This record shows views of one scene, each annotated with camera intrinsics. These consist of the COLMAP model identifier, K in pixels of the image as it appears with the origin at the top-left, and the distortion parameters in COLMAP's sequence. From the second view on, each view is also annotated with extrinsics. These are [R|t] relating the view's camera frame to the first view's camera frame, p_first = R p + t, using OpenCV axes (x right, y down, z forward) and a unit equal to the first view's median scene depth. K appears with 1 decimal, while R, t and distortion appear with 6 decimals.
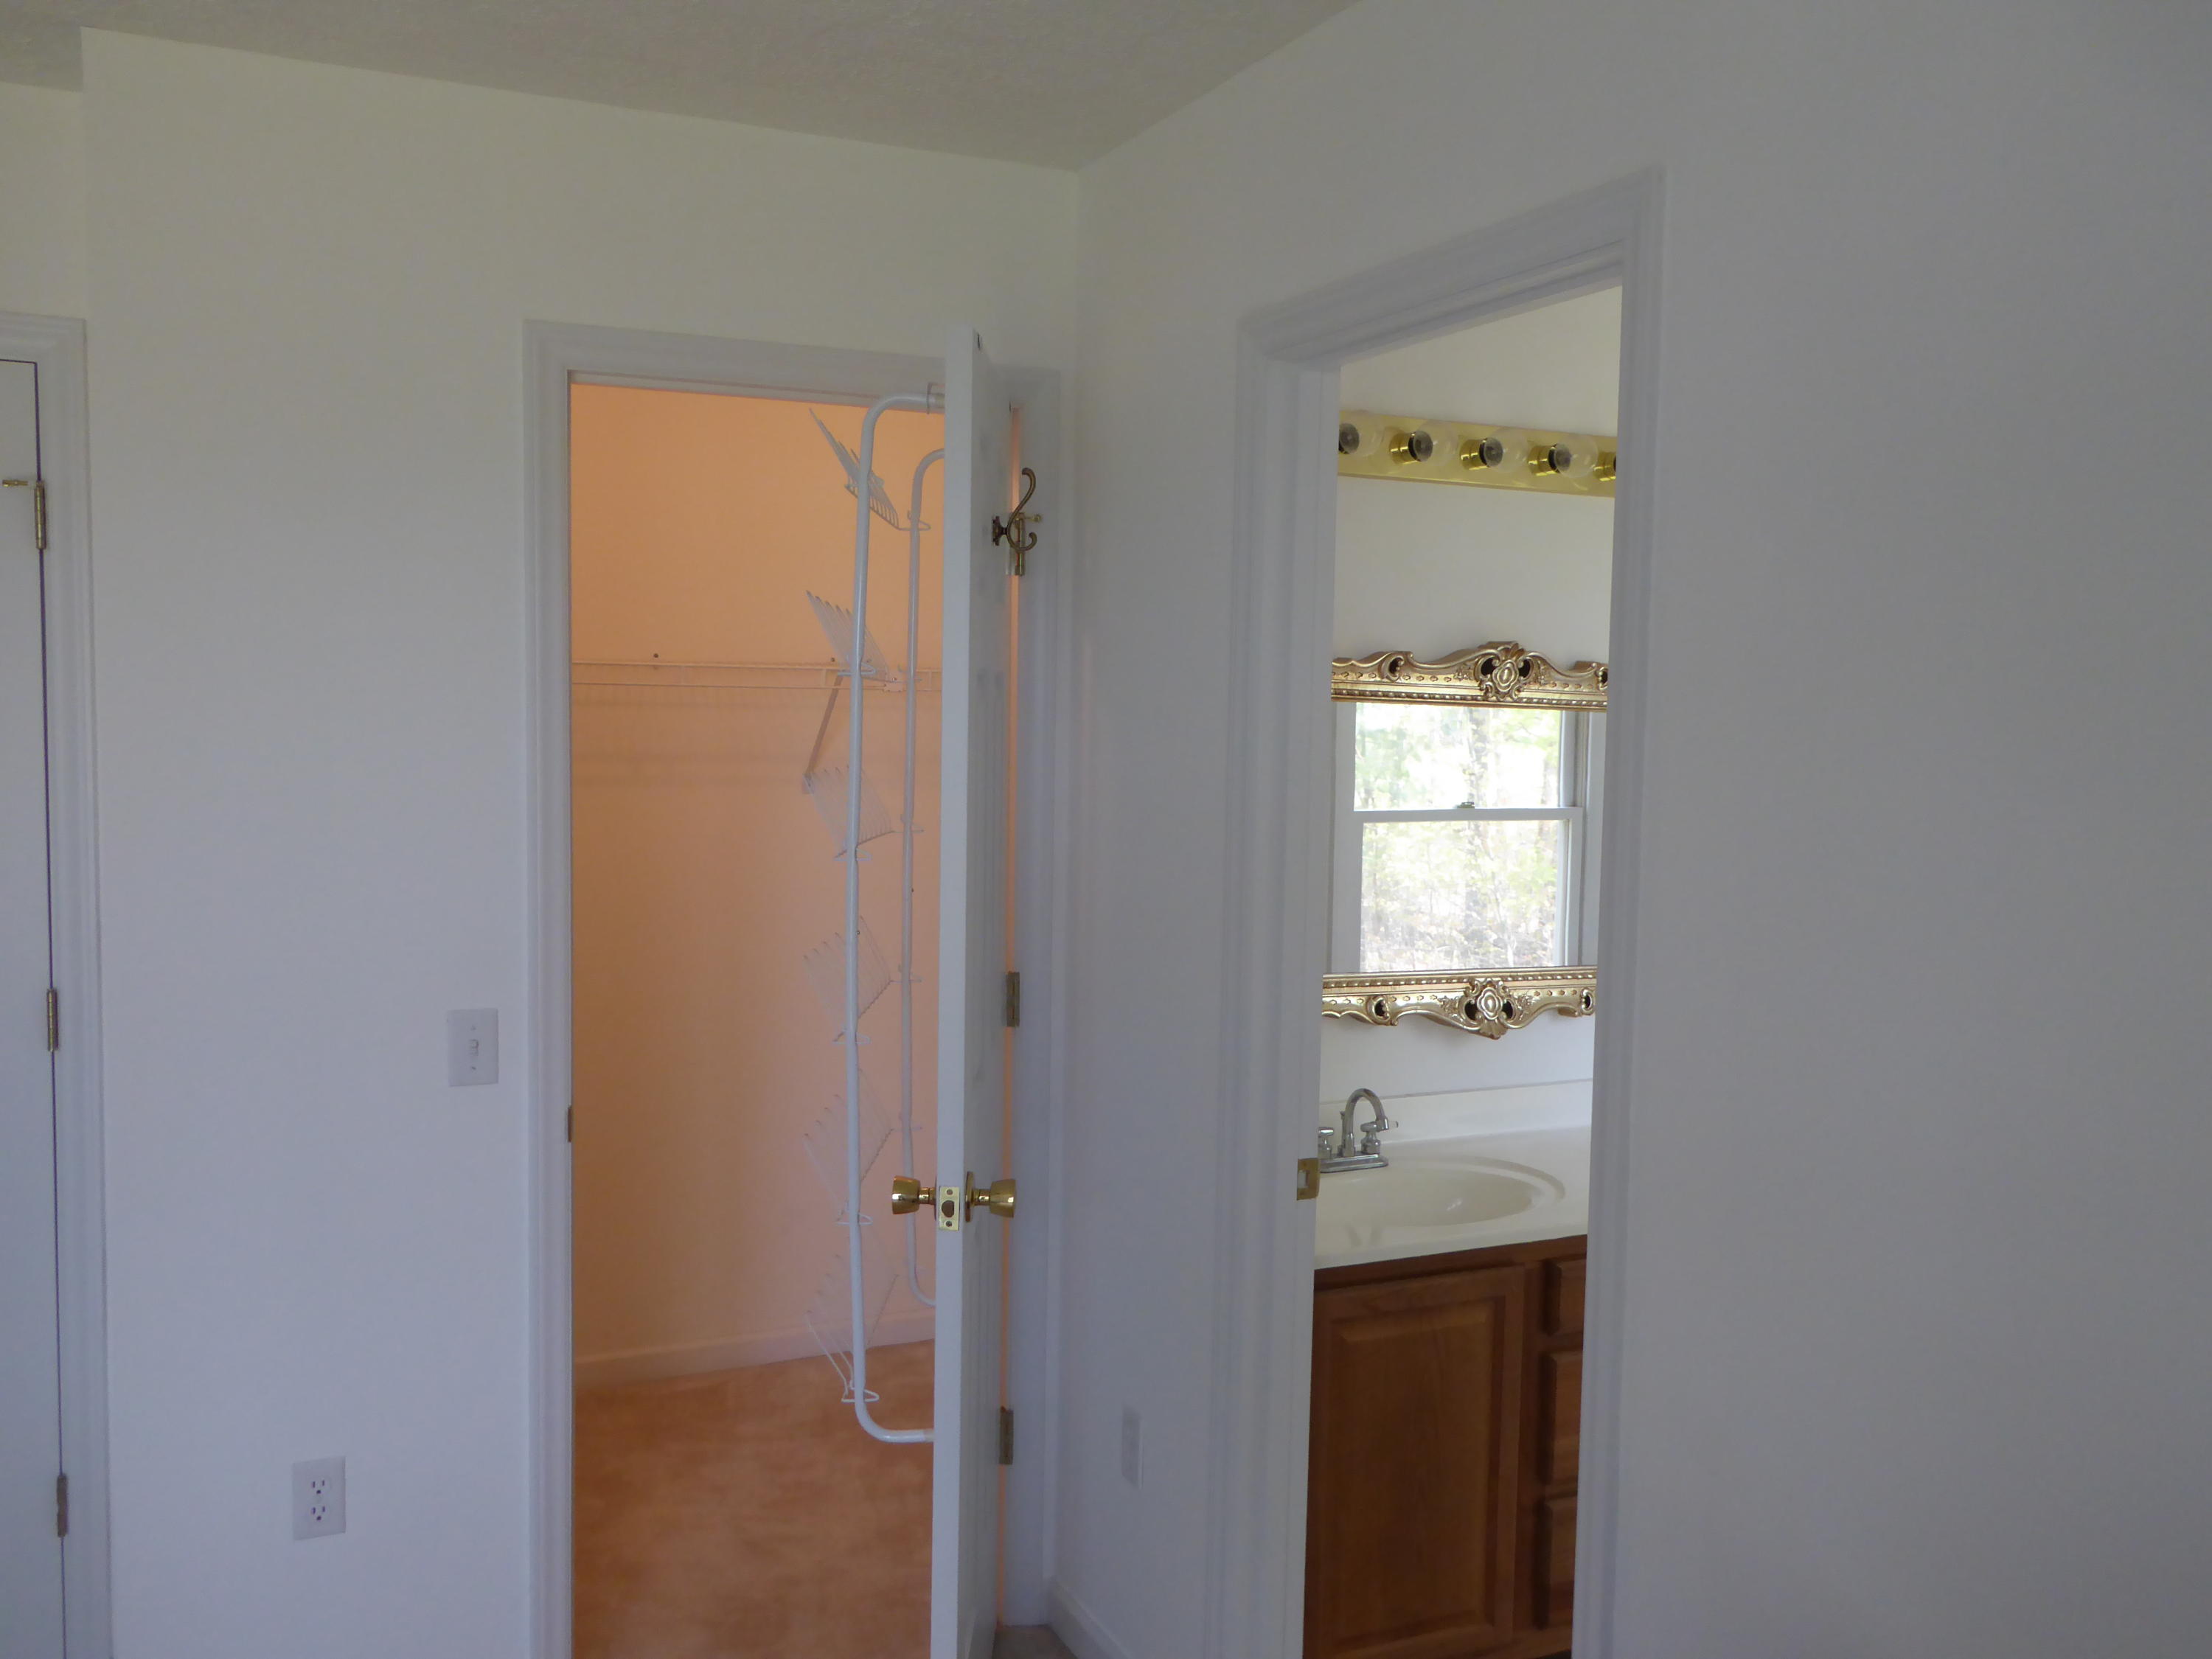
lens RADIAL K [[1864.9, 0, 1105.6], [0, 1864.9, 825.7], [0, 0, 1]] dist [0.018915, 0.002371]
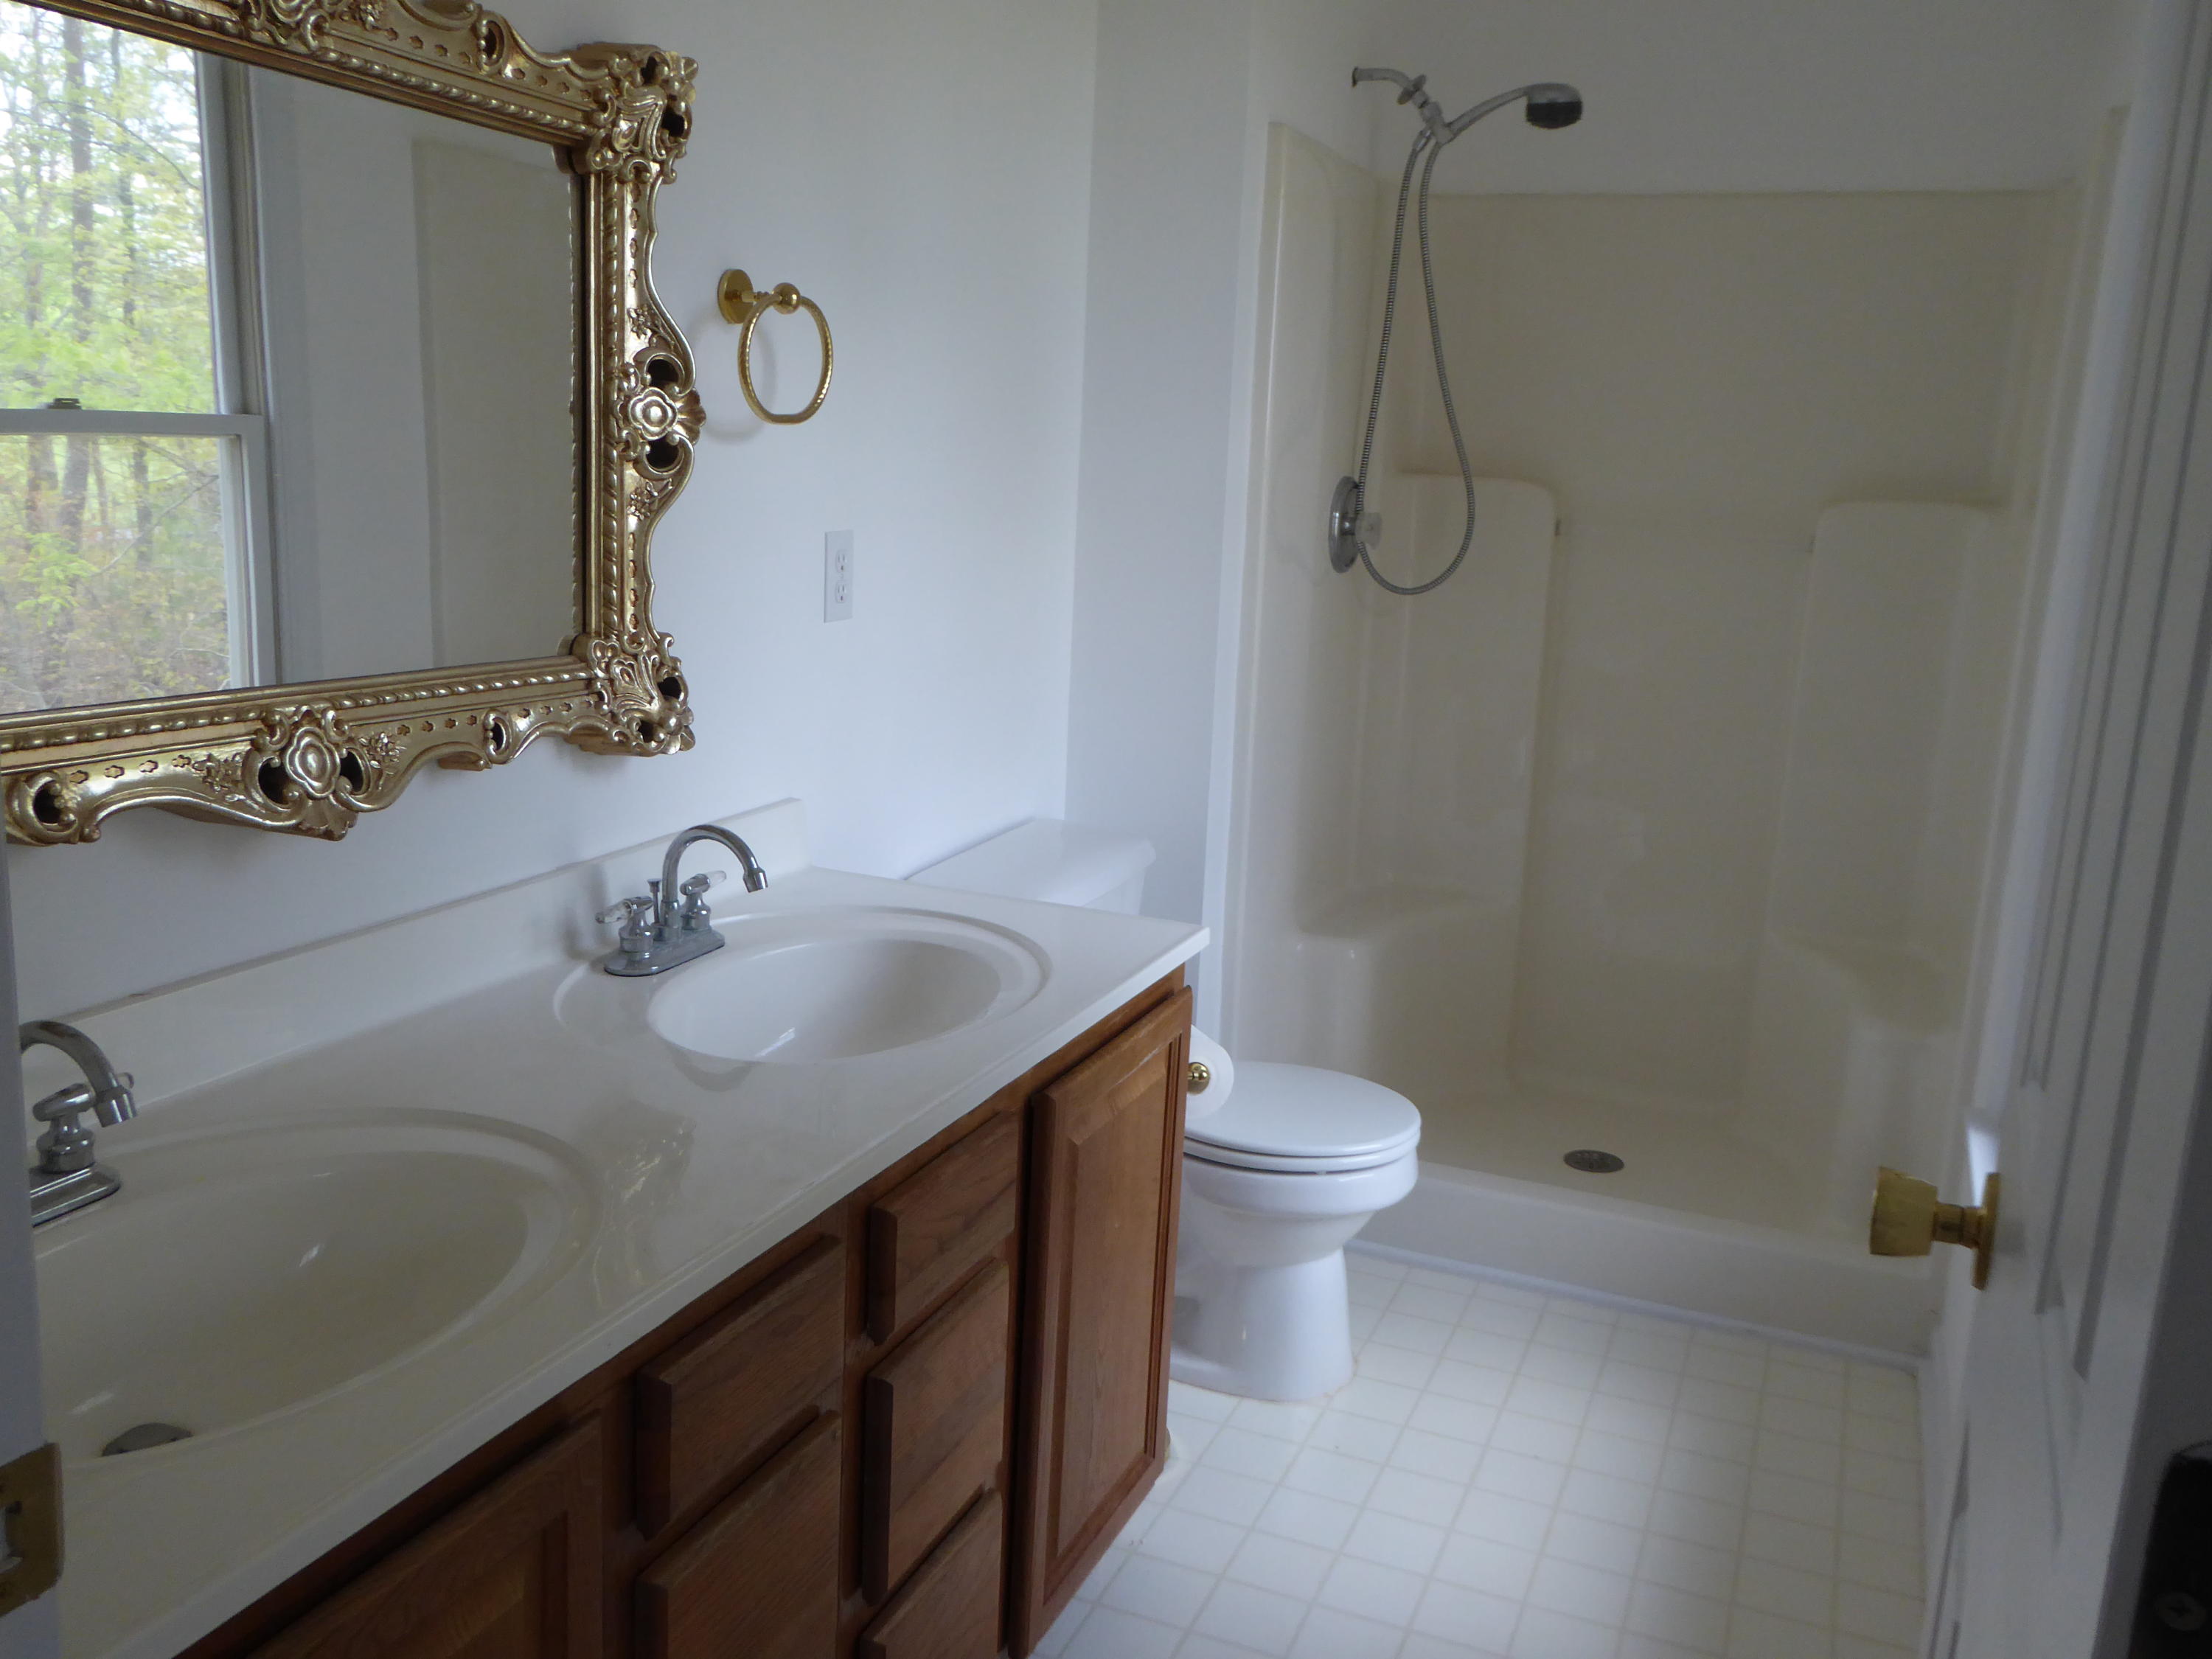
lens RADIAL K [[1864.9, 0, 1111.0], [0, 1864.9, 819.6], [0, 0, 1]] dist [0.018915, 0.002371]
pose [[0.731647, -0.121293, 0.670806, 0.043913], [0.015371, 0.986728, 0.161652, 0.039690], [-0.681510, -0.107962, 0.723801, 0.547848]]
